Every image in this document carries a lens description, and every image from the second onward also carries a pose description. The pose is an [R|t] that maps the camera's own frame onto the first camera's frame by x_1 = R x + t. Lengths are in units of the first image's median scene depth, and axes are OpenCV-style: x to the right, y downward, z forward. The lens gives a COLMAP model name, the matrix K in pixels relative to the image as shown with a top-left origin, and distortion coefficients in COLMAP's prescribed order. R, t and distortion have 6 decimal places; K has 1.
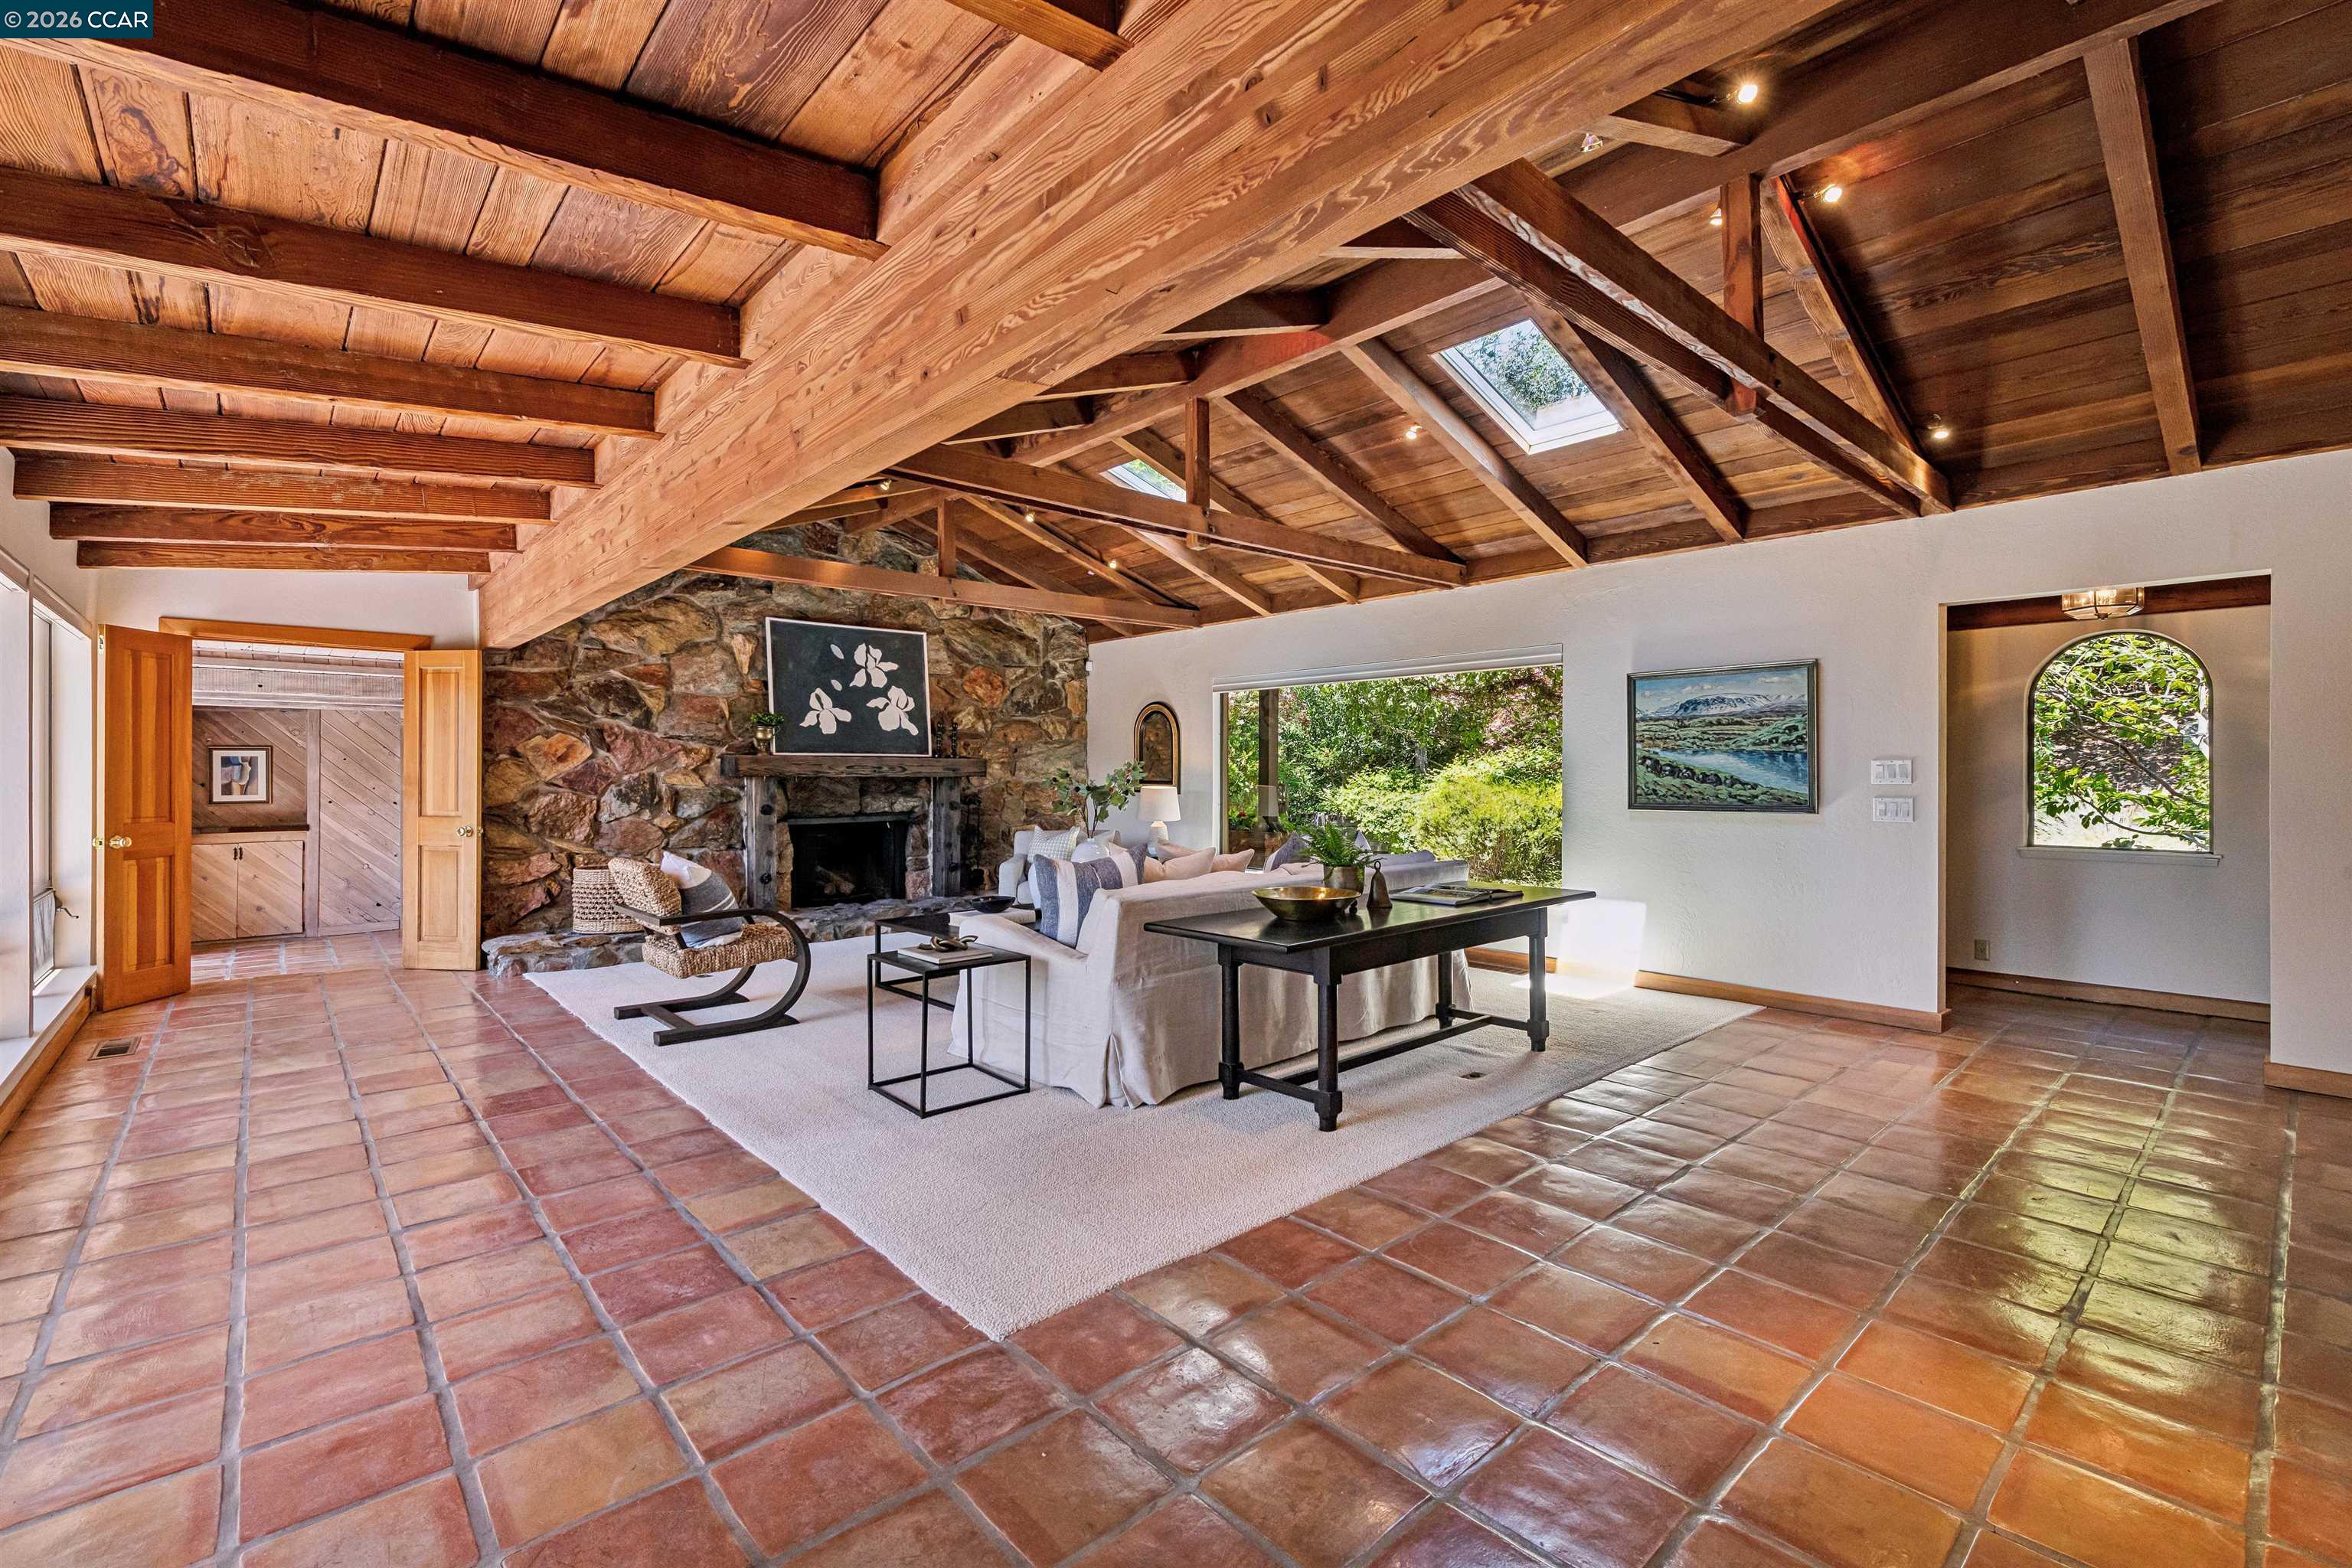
lens RADIAL K [[1000.9, 0, 1196.1], [0, 1000.9, 771.3], [0, 0, 1]] dist [0.008725, -0.000811]
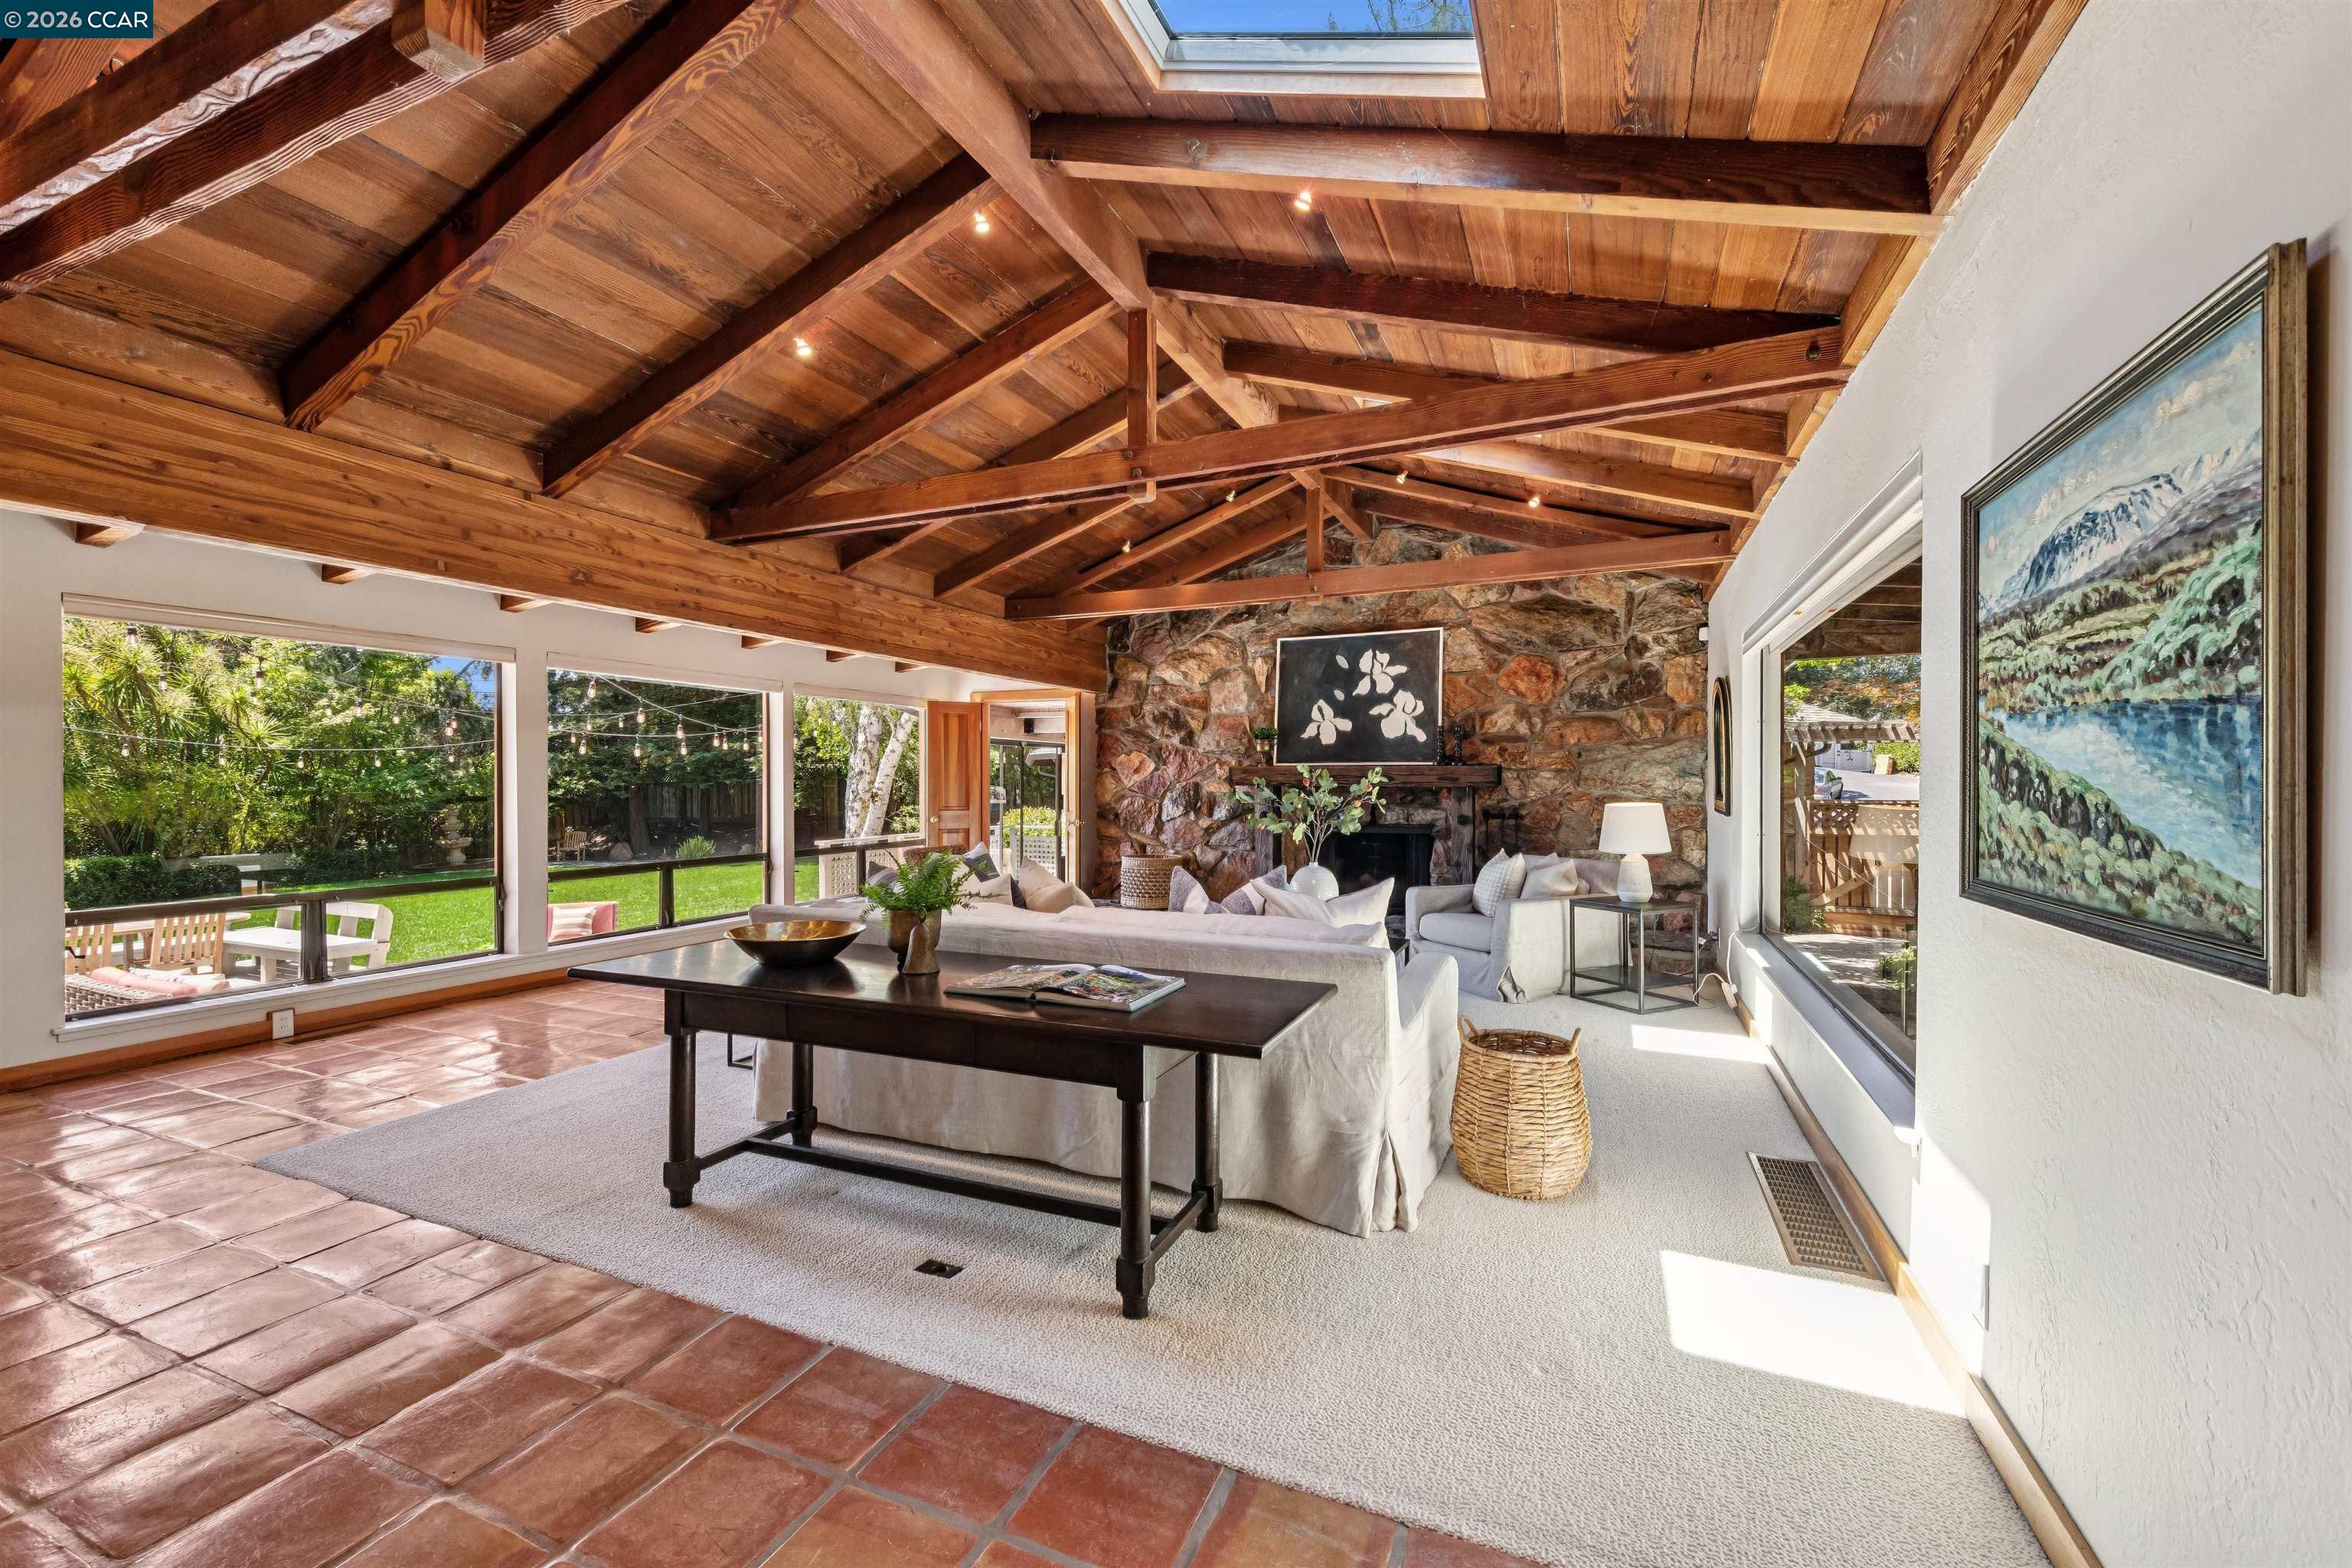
lens RADIAL K [[959.2, 0, 1180.1], [0, 959.2, 788.4], [0, 0, 1]] dist [0.002079, -0.000319]
pose [[0.399430, 0.008286, -0.916726, 0.505856], [0.001080, 0.999954, 0.009509, -0.001733], [0.916763, -0.004788, 0.399402, 0.514222]]
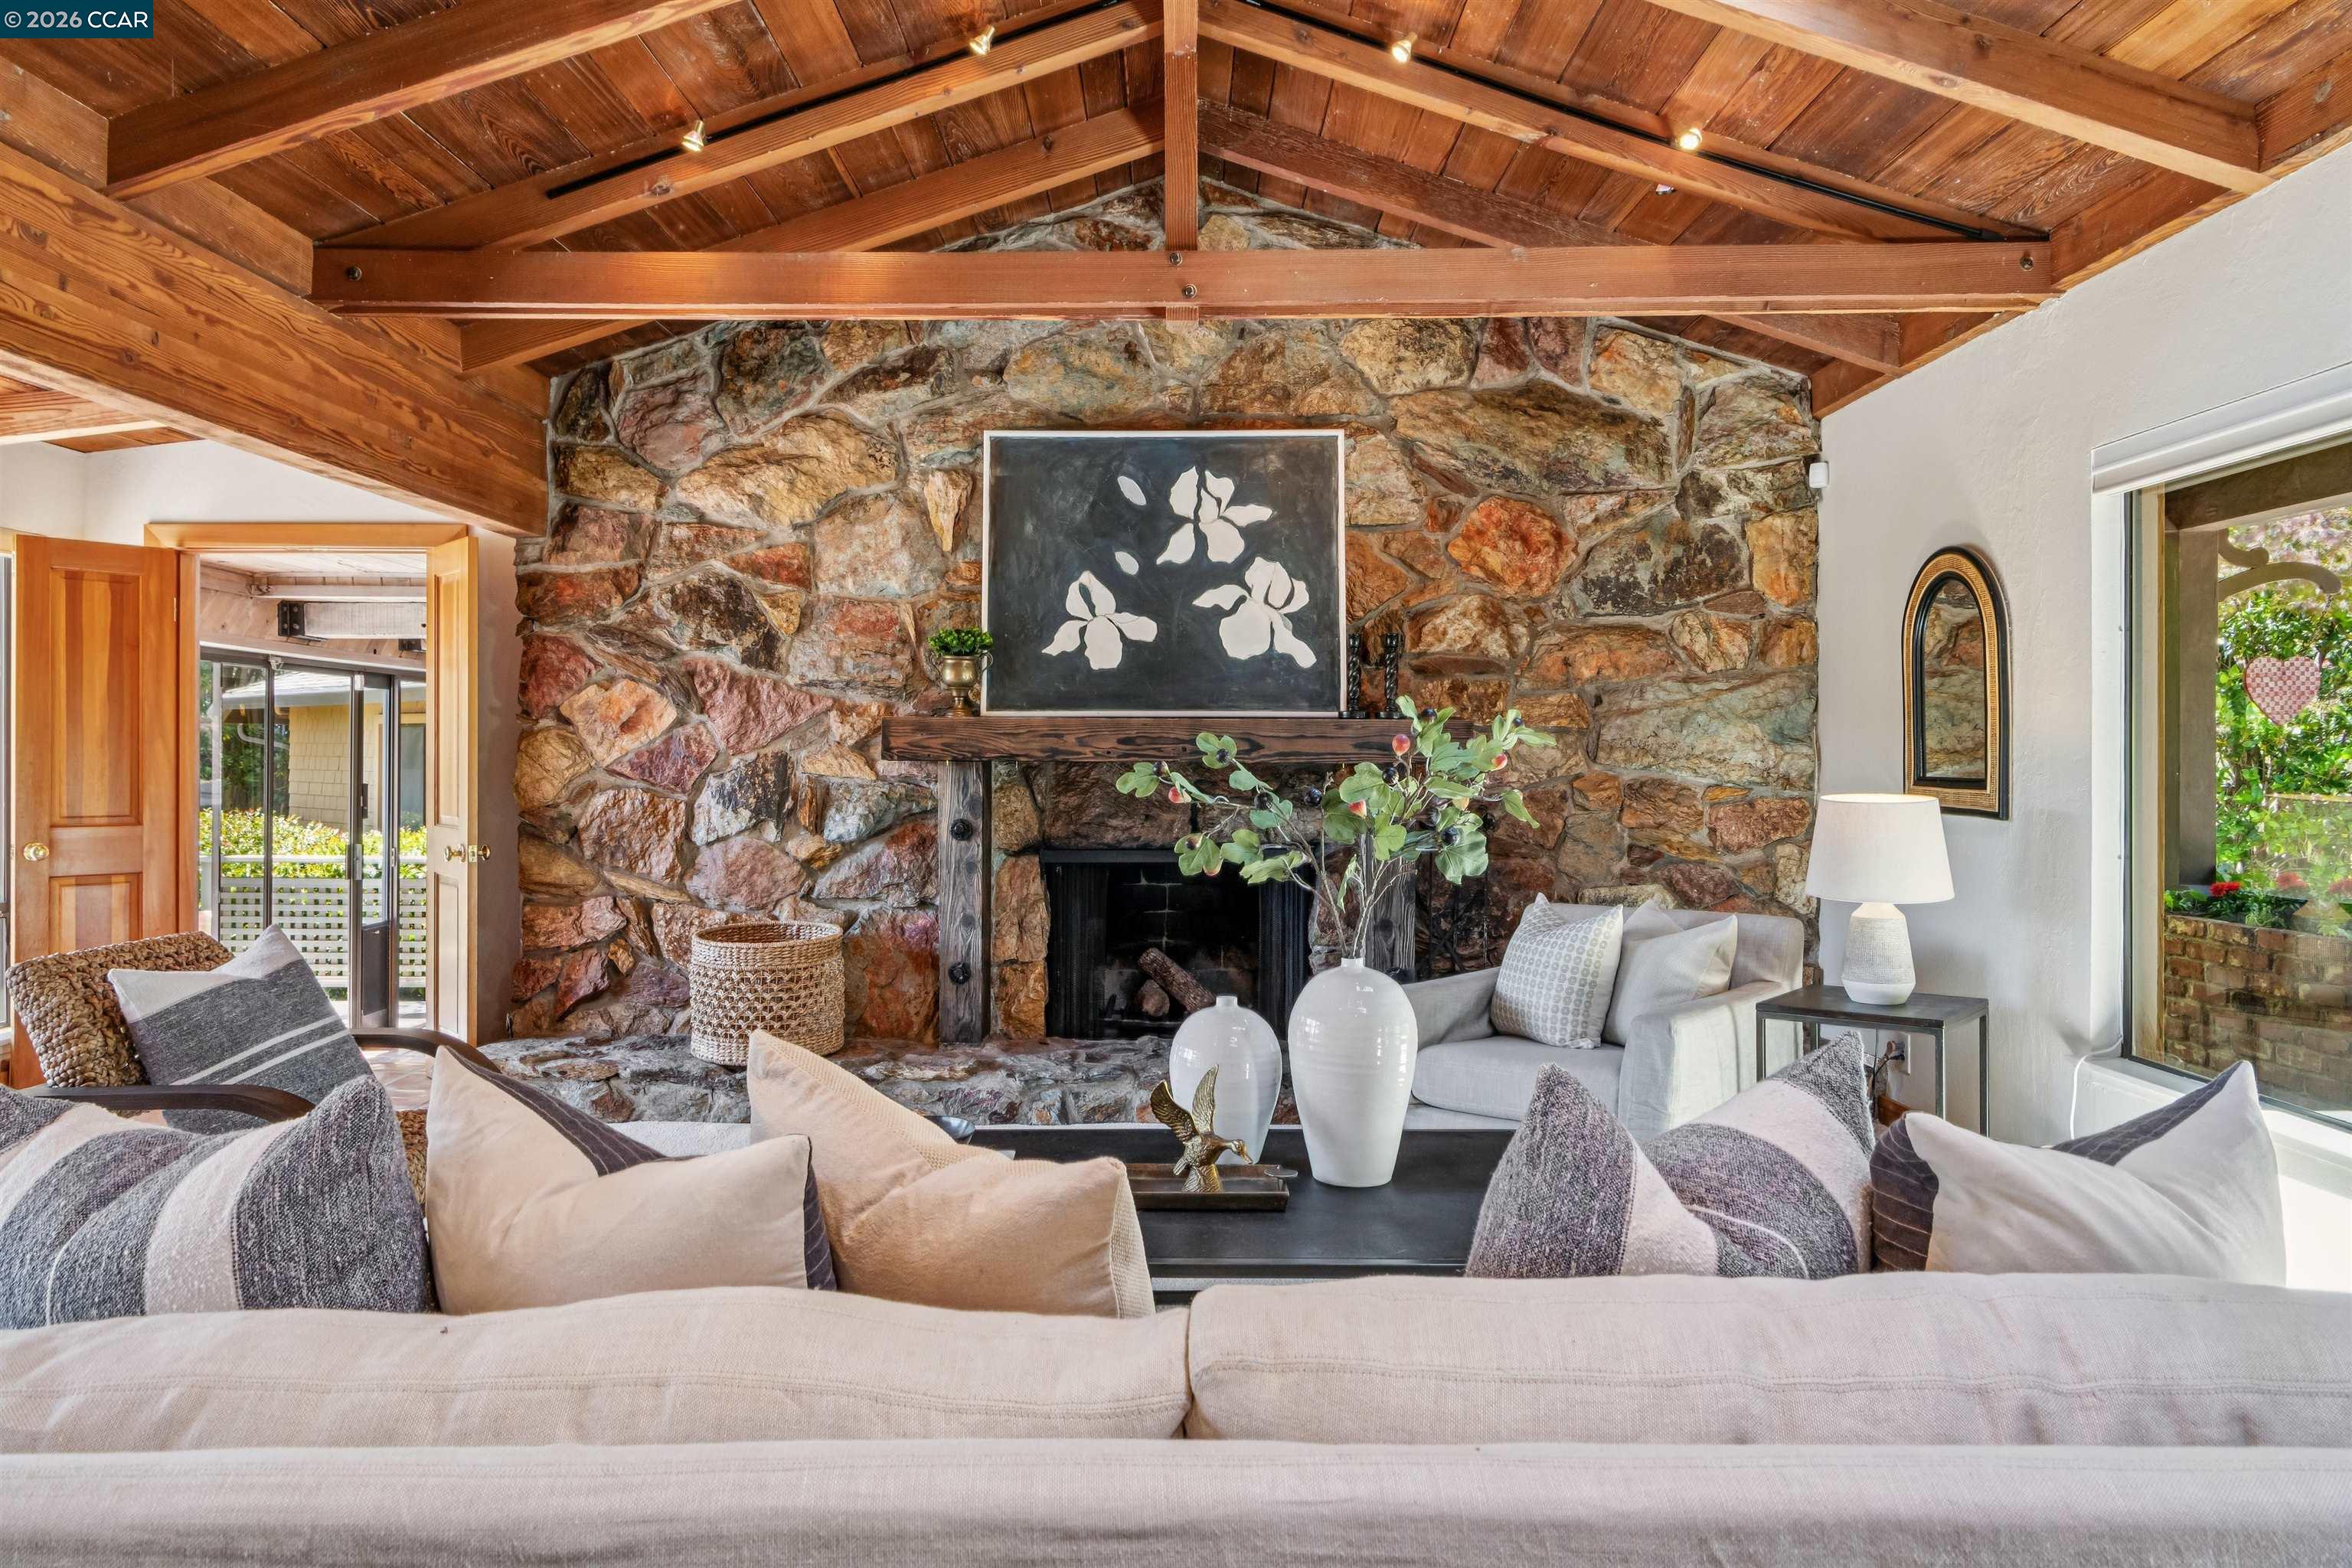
lens RADIAL K [[1592.5, 0, 1176.3], [0, 1592.5, 762.4], [0, 0, 1]] dist [0.009101, -0.008747]
pose [[0.735758, 0.002825, -0.677239, 0.168616], [-0.001204, 0.999995, 0.002864, 0.003897], [0.677244, -0.001292, 0.735758, 0.523486]]
